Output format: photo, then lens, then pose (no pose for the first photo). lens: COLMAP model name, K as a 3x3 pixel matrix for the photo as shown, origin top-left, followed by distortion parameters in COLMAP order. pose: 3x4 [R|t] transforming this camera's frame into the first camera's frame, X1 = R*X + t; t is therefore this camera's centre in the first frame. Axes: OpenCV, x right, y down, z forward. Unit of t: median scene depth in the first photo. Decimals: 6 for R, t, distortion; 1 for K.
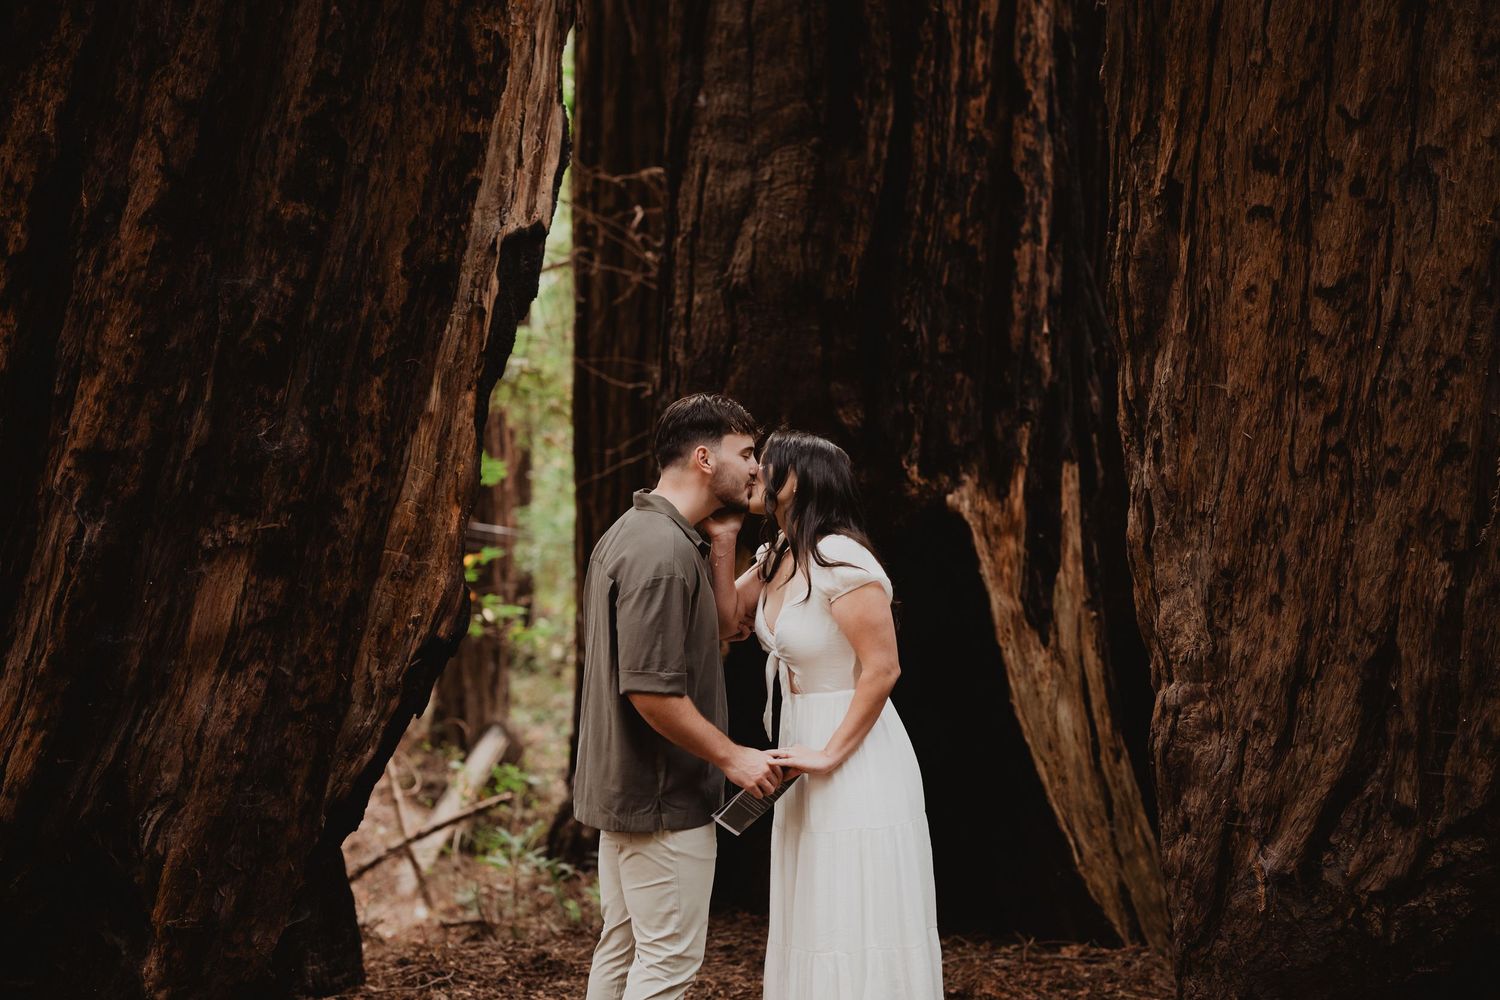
lens RADIAL K [[2417.4, 0, 747.5], [0, 2417.4, 616.6], [0, 0, 1]] dist [-0.134076, 0.847412]
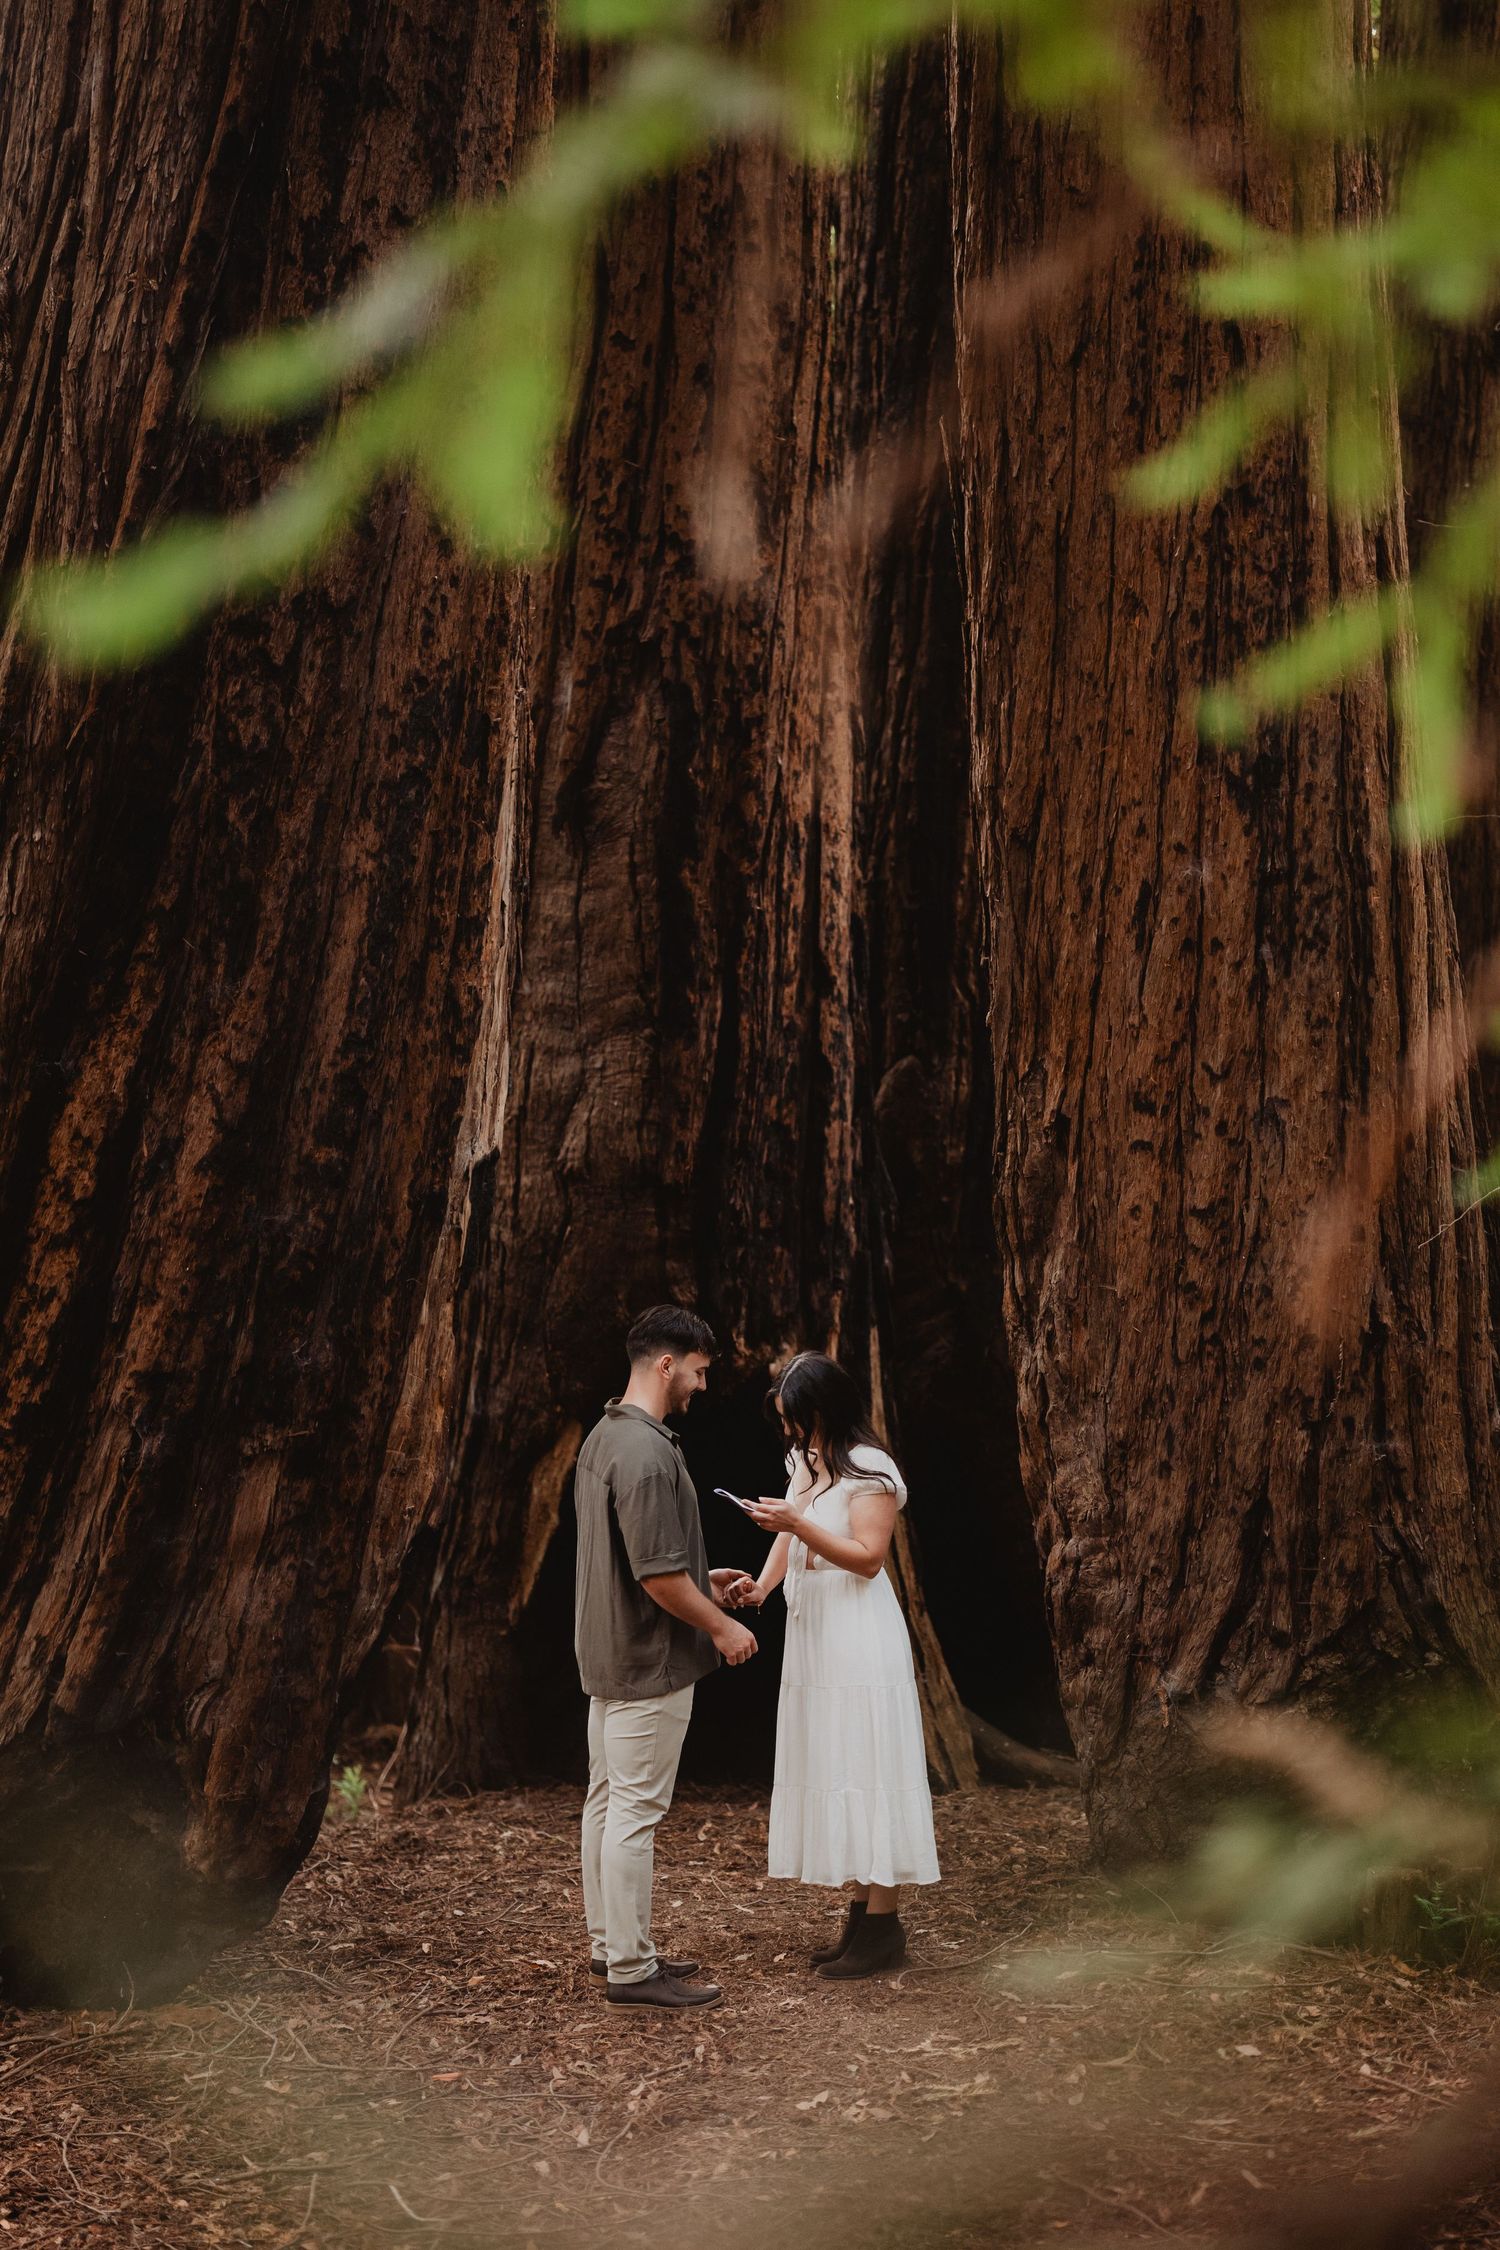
lens RADIAL K [[3626.1, 0, 750.0], [0, 3626.1, 1125.0], [0, 0, 1]] dist [-0.134076, 0.847412]
pose [[0.970932, -0.017278, 0.238732, -0.396079], [0.037303, 0.996127, -0.079619, -0.038902], [-0.236431, 0.086210, 0.967816, -0.690051]]
